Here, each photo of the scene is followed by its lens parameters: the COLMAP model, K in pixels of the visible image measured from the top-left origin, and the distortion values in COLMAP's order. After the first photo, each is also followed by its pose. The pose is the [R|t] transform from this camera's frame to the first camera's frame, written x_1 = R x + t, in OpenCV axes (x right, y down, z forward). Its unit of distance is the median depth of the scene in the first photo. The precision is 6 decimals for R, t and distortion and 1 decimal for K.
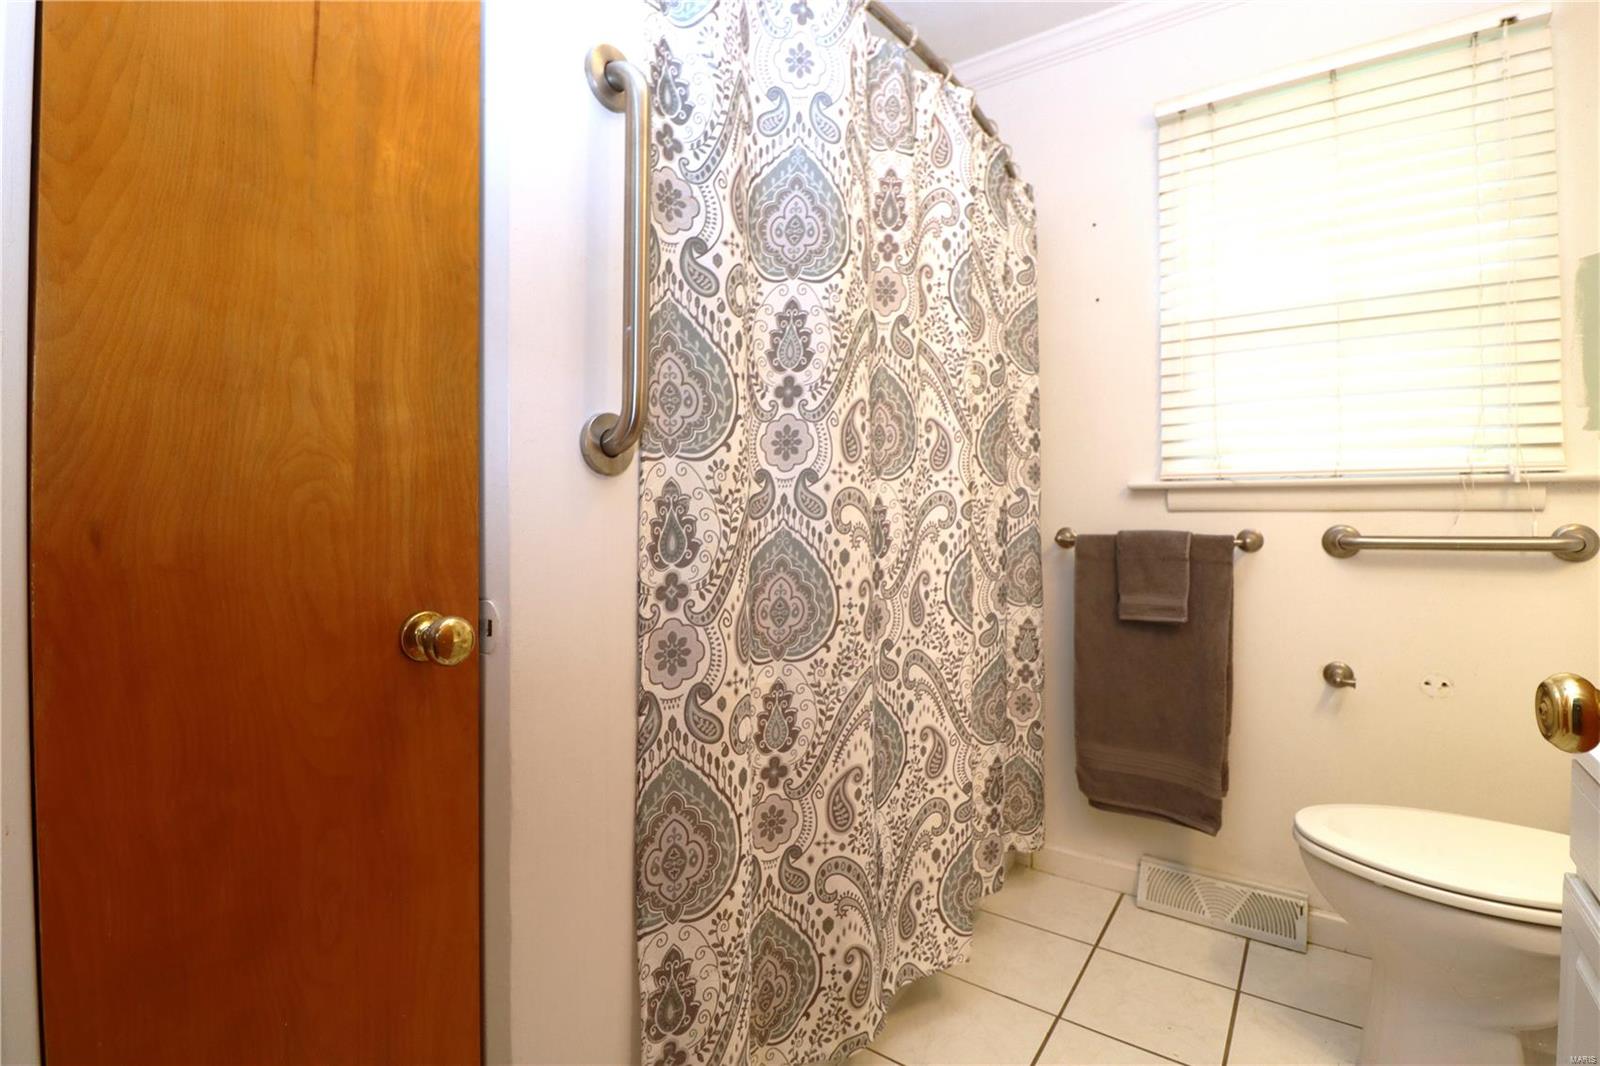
lens RADIAL K [[742.0, 0, 810.8], [0, 742.0, 524.0], [0, 0, 1]] dist [0.000756, -0.012527]
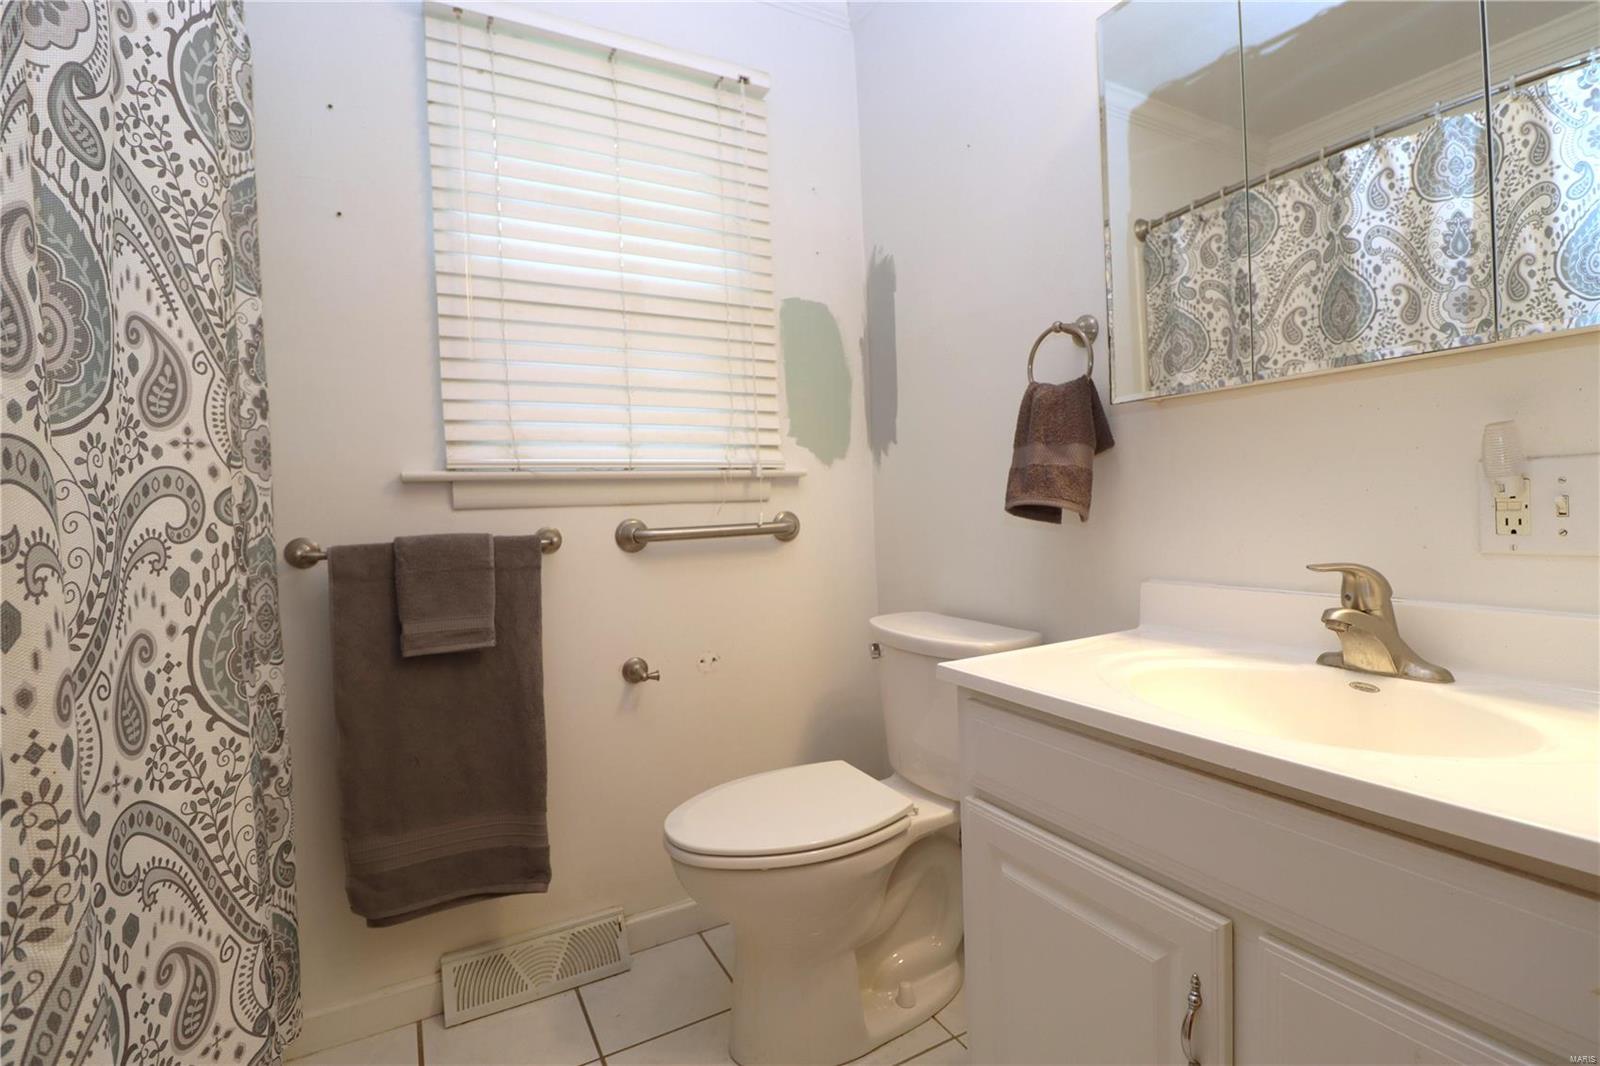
lens RADIAL K [[742.0, 0, 810.8], [0, 742.0, 524.0], [0, 0, 1]] dist [0.000756, -0.012527]
pose [[0.436492, -0.031991, 0.899139, -0.080326], [0.047217, 0.998805, 0.012615, 0.007556], [-0.898468, 0.036948, 0.437481, 0.399797]]
